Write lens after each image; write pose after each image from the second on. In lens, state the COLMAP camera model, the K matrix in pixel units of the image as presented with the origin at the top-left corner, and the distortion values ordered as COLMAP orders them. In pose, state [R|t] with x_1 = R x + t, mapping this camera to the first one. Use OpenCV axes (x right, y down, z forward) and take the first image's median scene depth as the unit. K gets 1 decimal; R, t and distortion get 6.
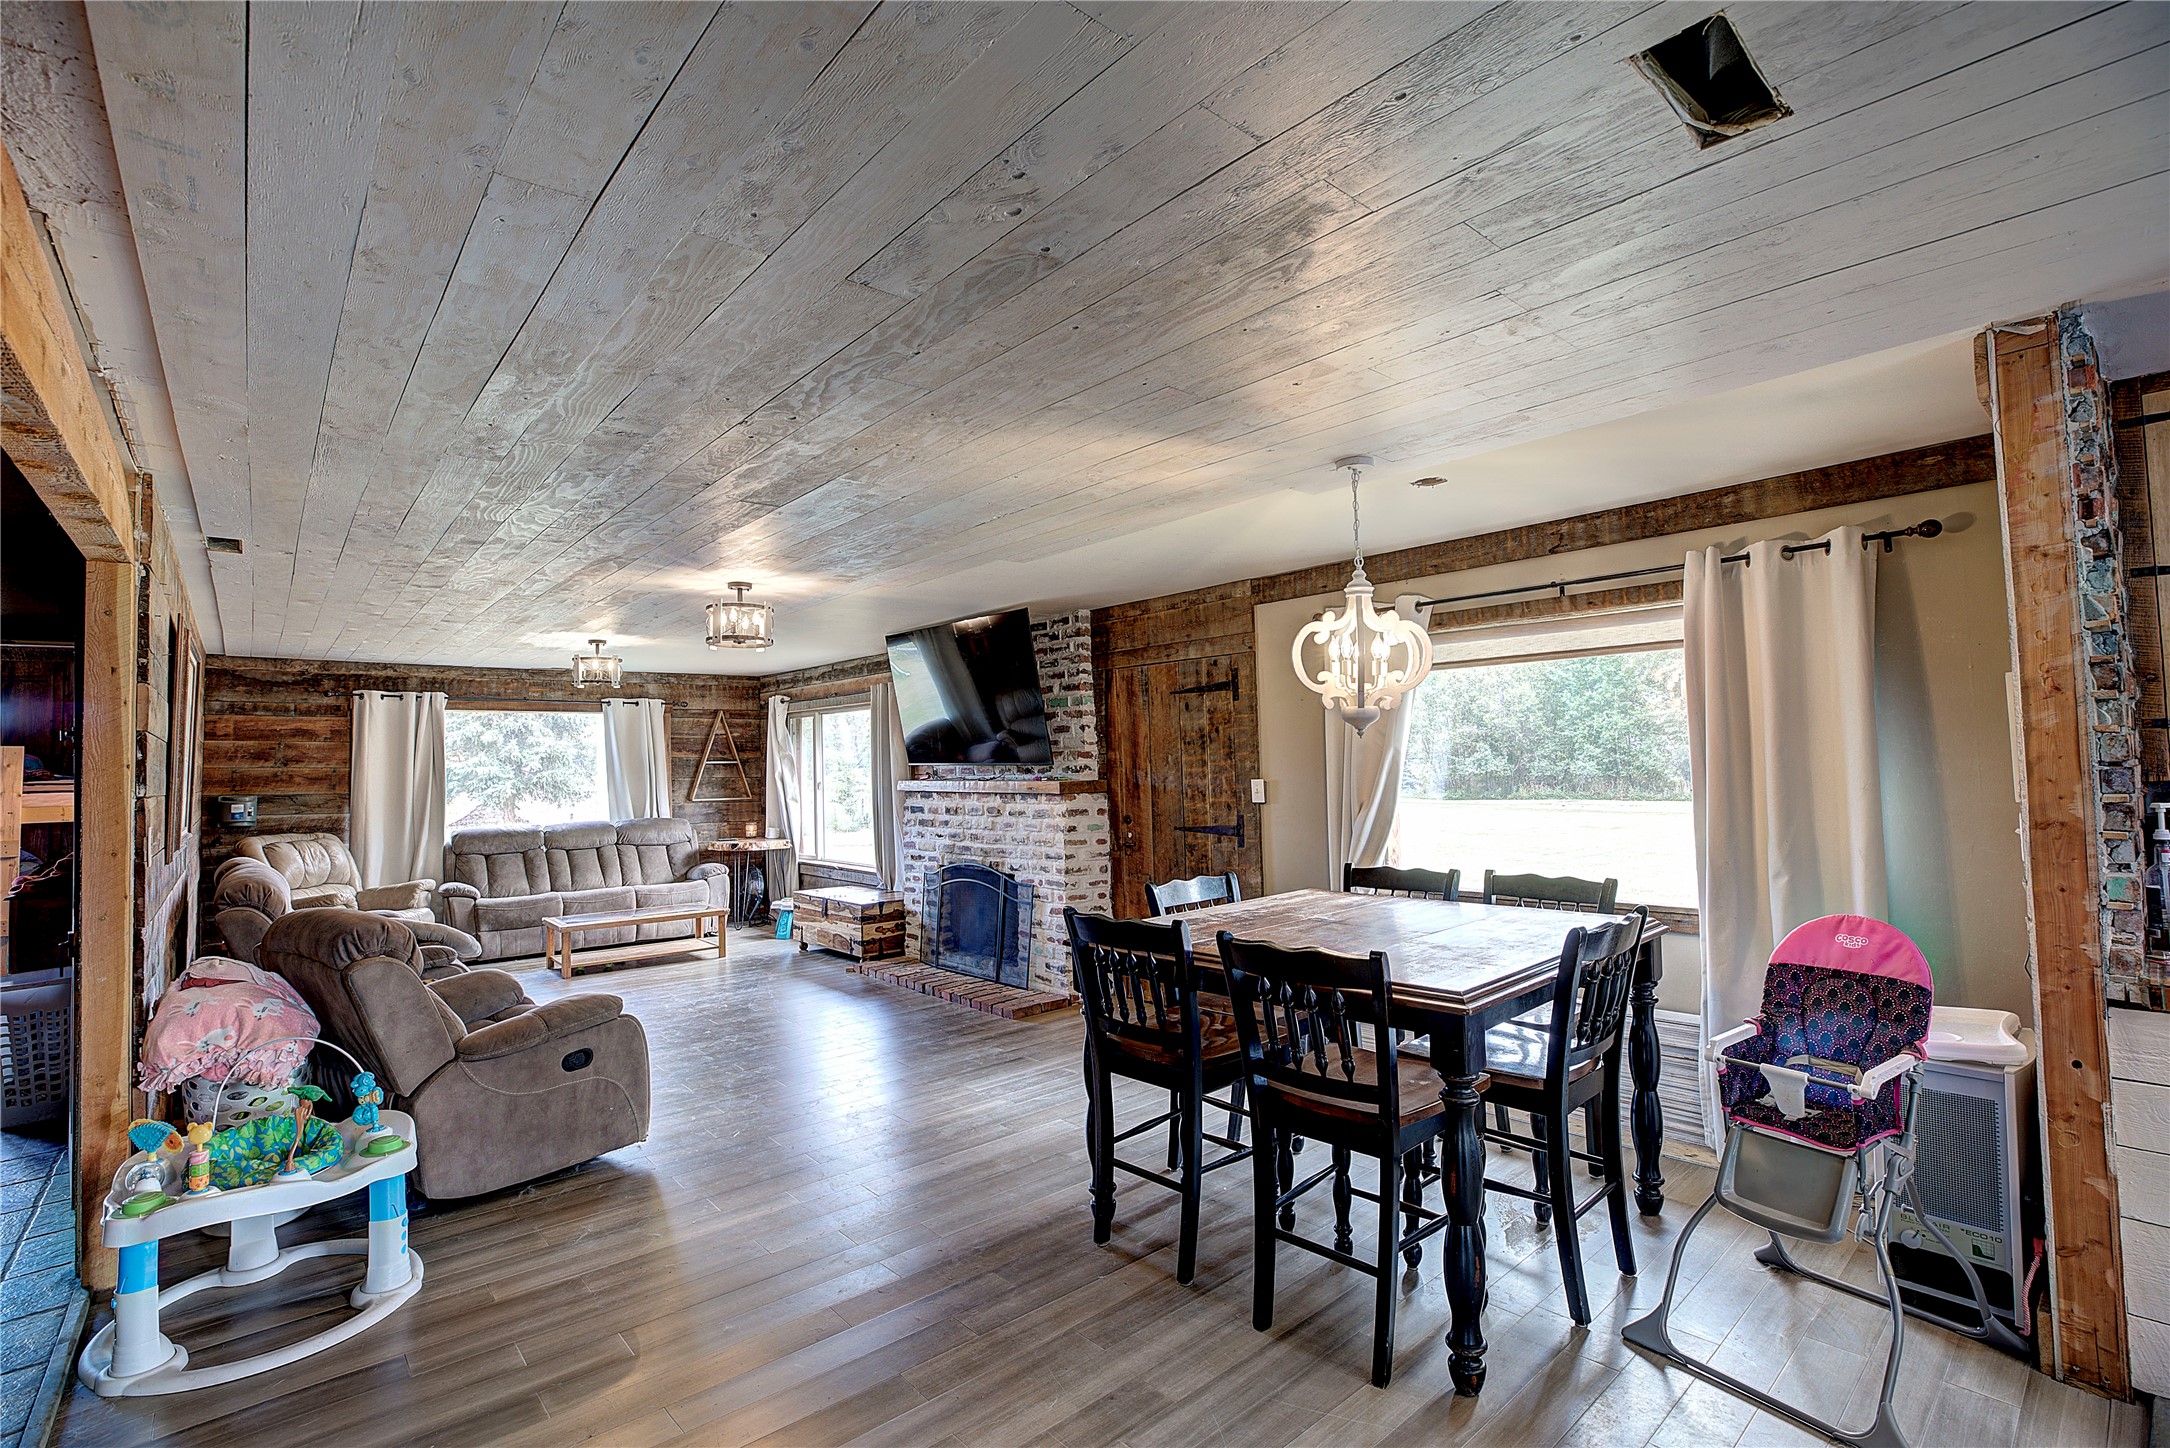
lens RADIAL K [[984.9, 0, 1073.4], [0, 984.9, 719.3], [0, 0, 1]] dist [-0.042442, 0.012249]
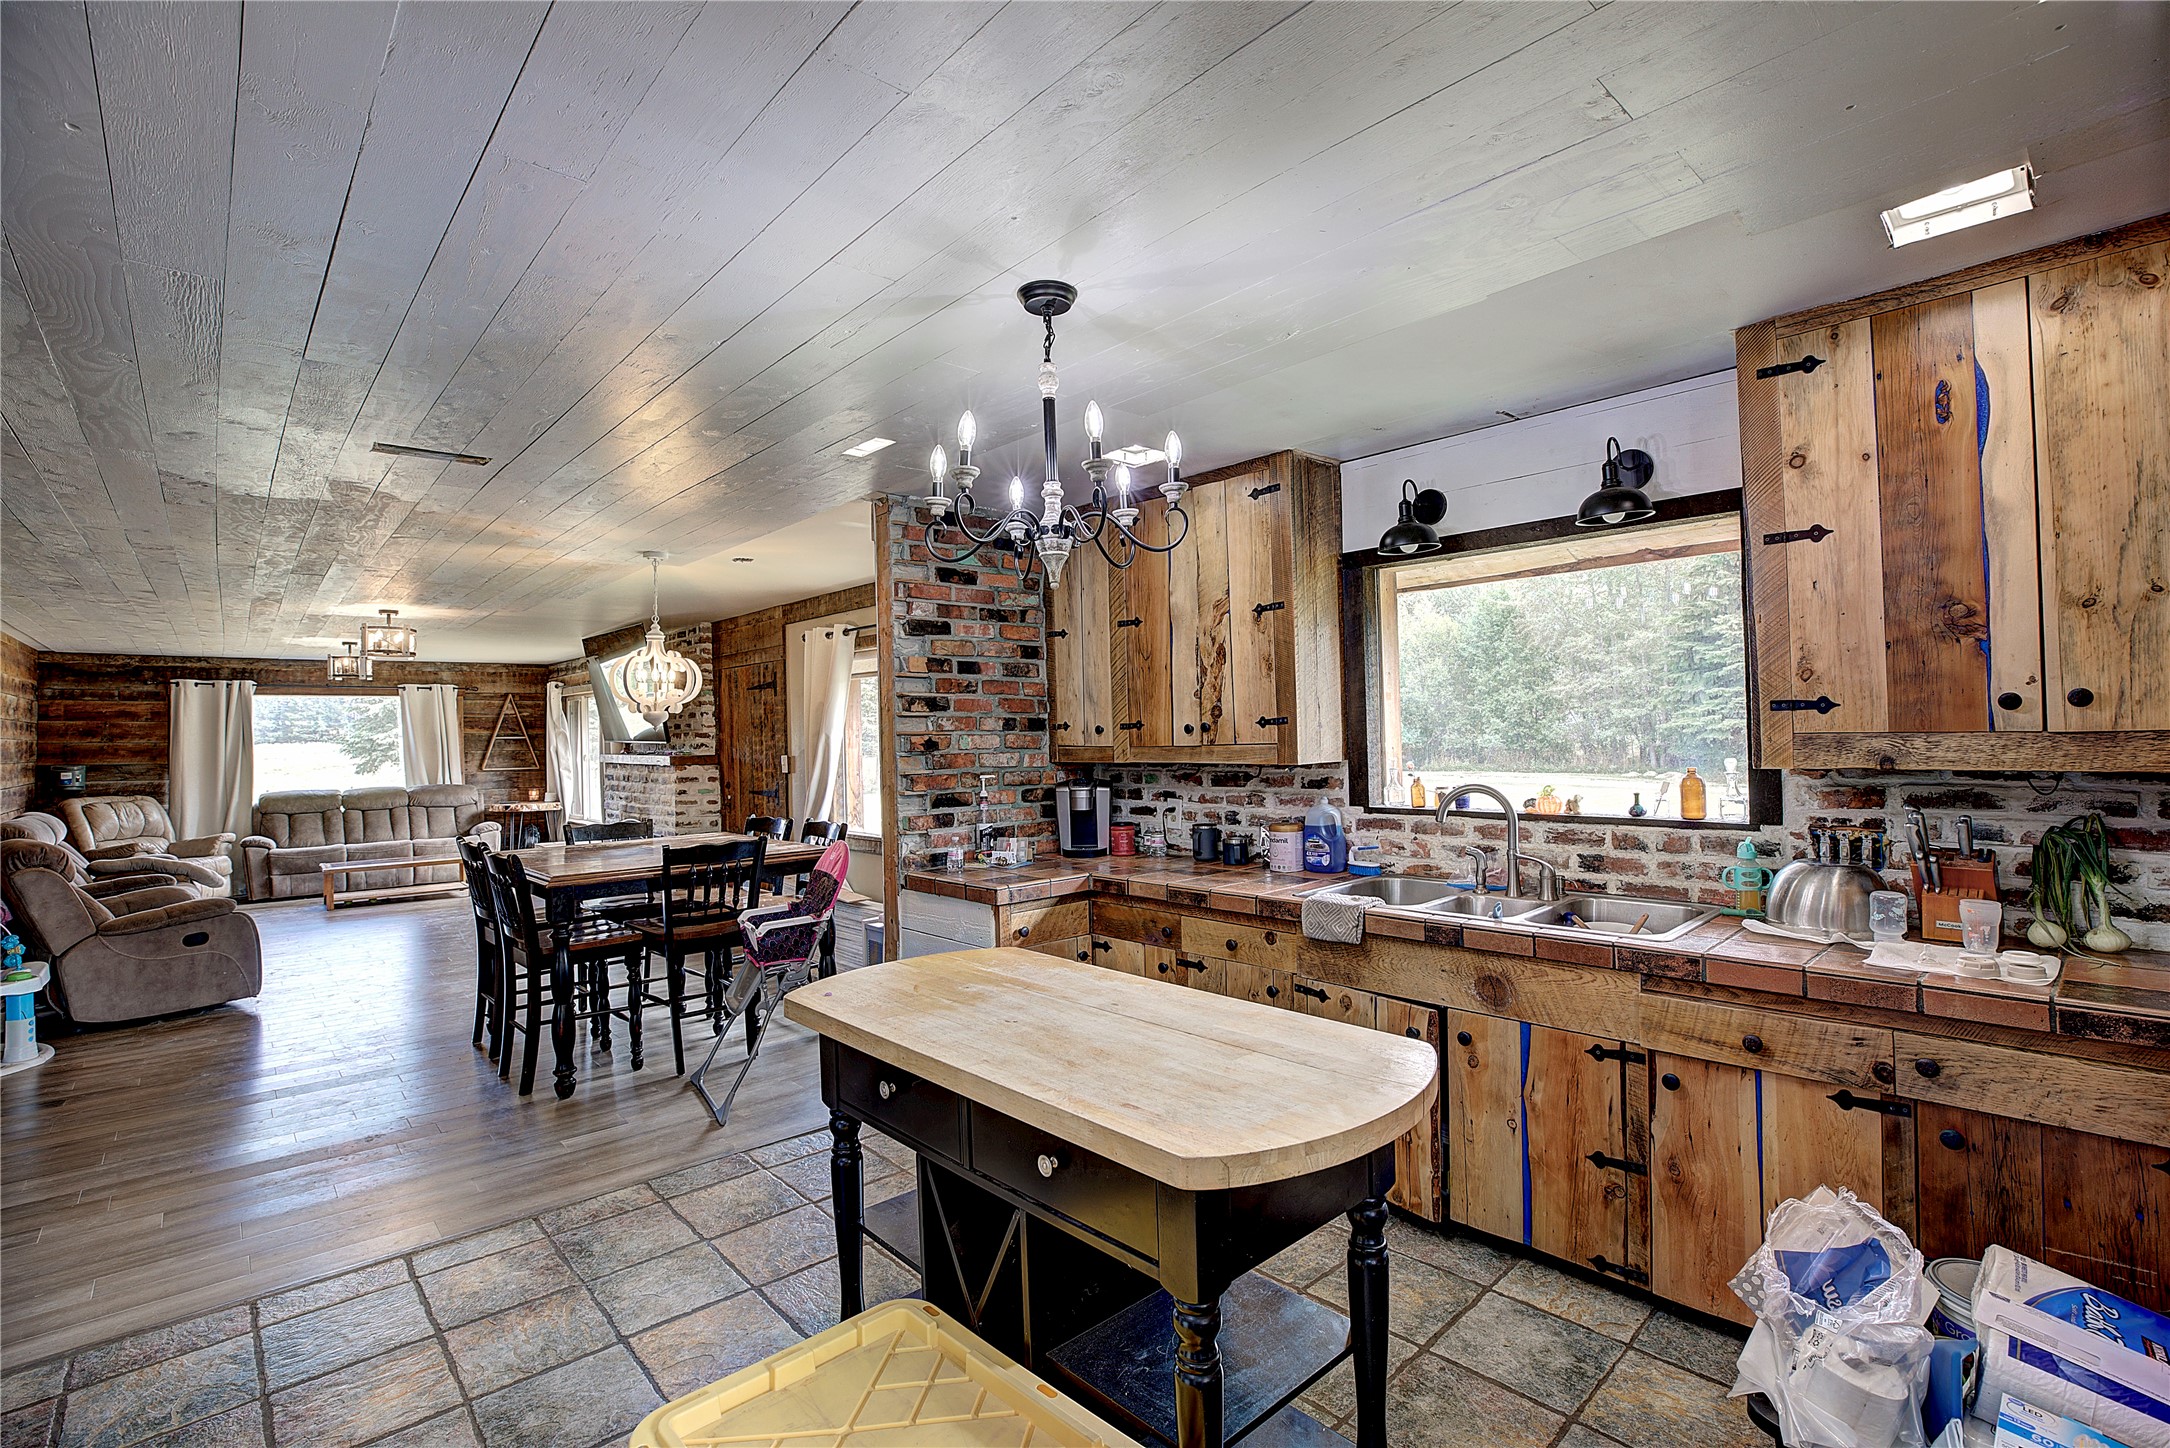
lens RADIAL K [[984.9, 0, 1074.4], [0, 984.9, 719.3], [0, 0, 1]] dist [-0.042442, 0.012249]
pose [[0.999843, 0.002924, 0.017490, 0.558538], [-0.003453, 0.999536, 0.030260, -0.029898], [-0.017393, -0.030316, 0.999389, -0.342309]]
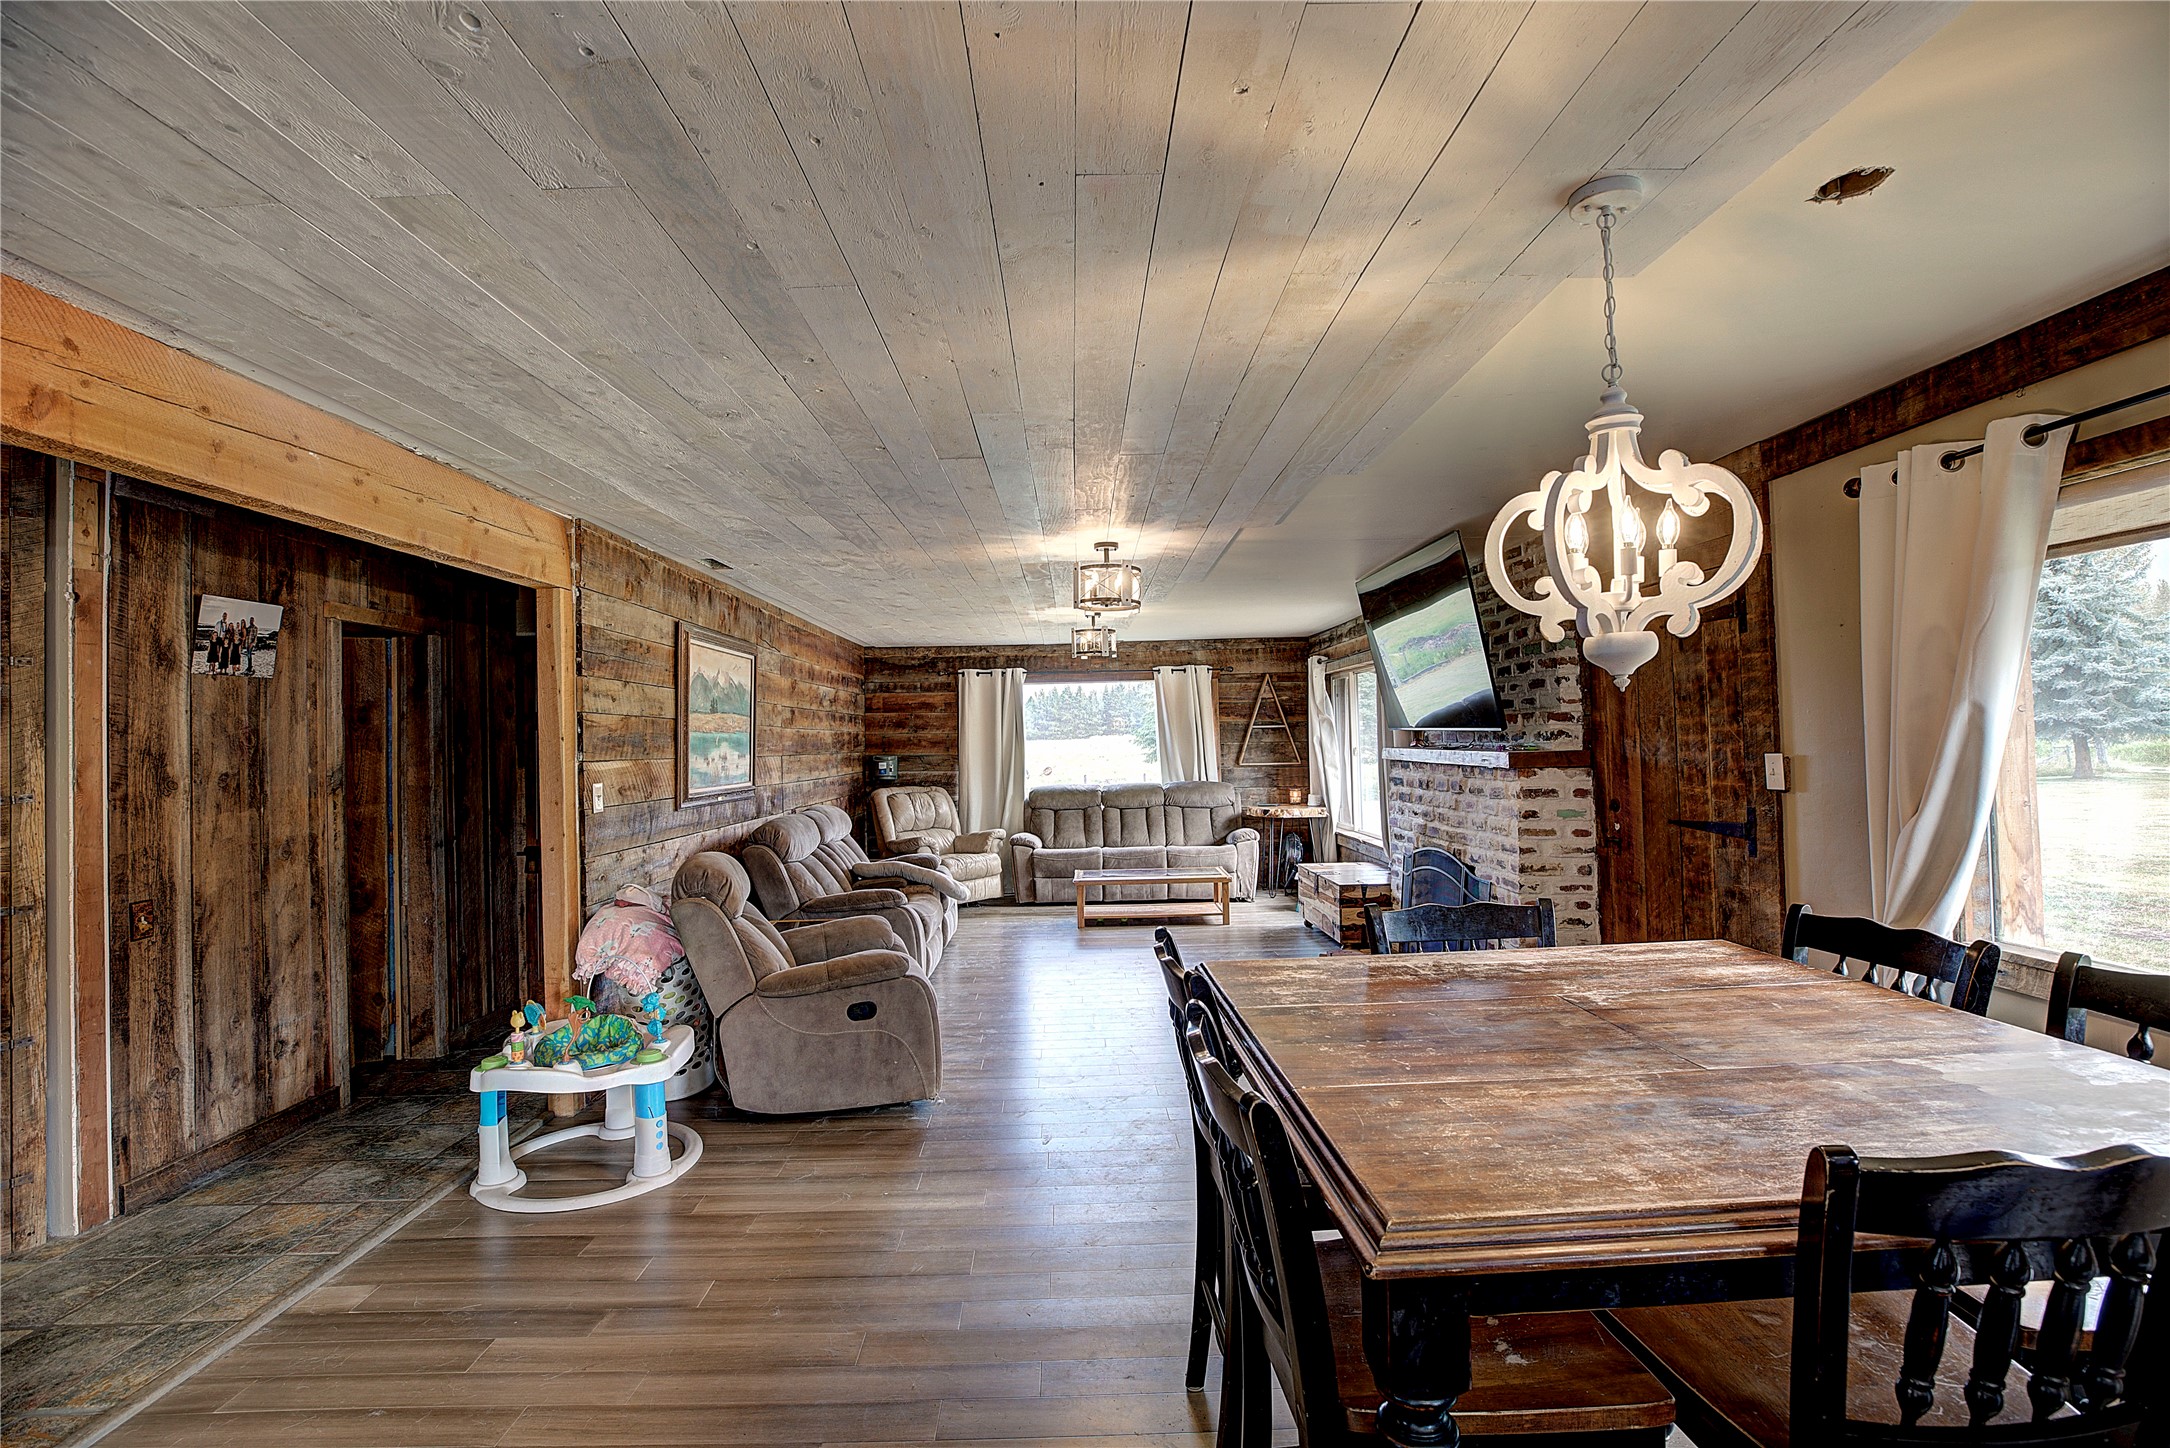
lens RADIAL K [[984.9, 0, 1081.6], [0, 984.9, 720.1], [0, 0, 1]] dist [-0.042442, 0.012249]
pose [[0.765189, -0.008698, -0.643747, 0.247437], [0.035162, 0.998981, 0.028298, 0.005501], [0.642845, -0.044289, 0.764715, 0.228217]]
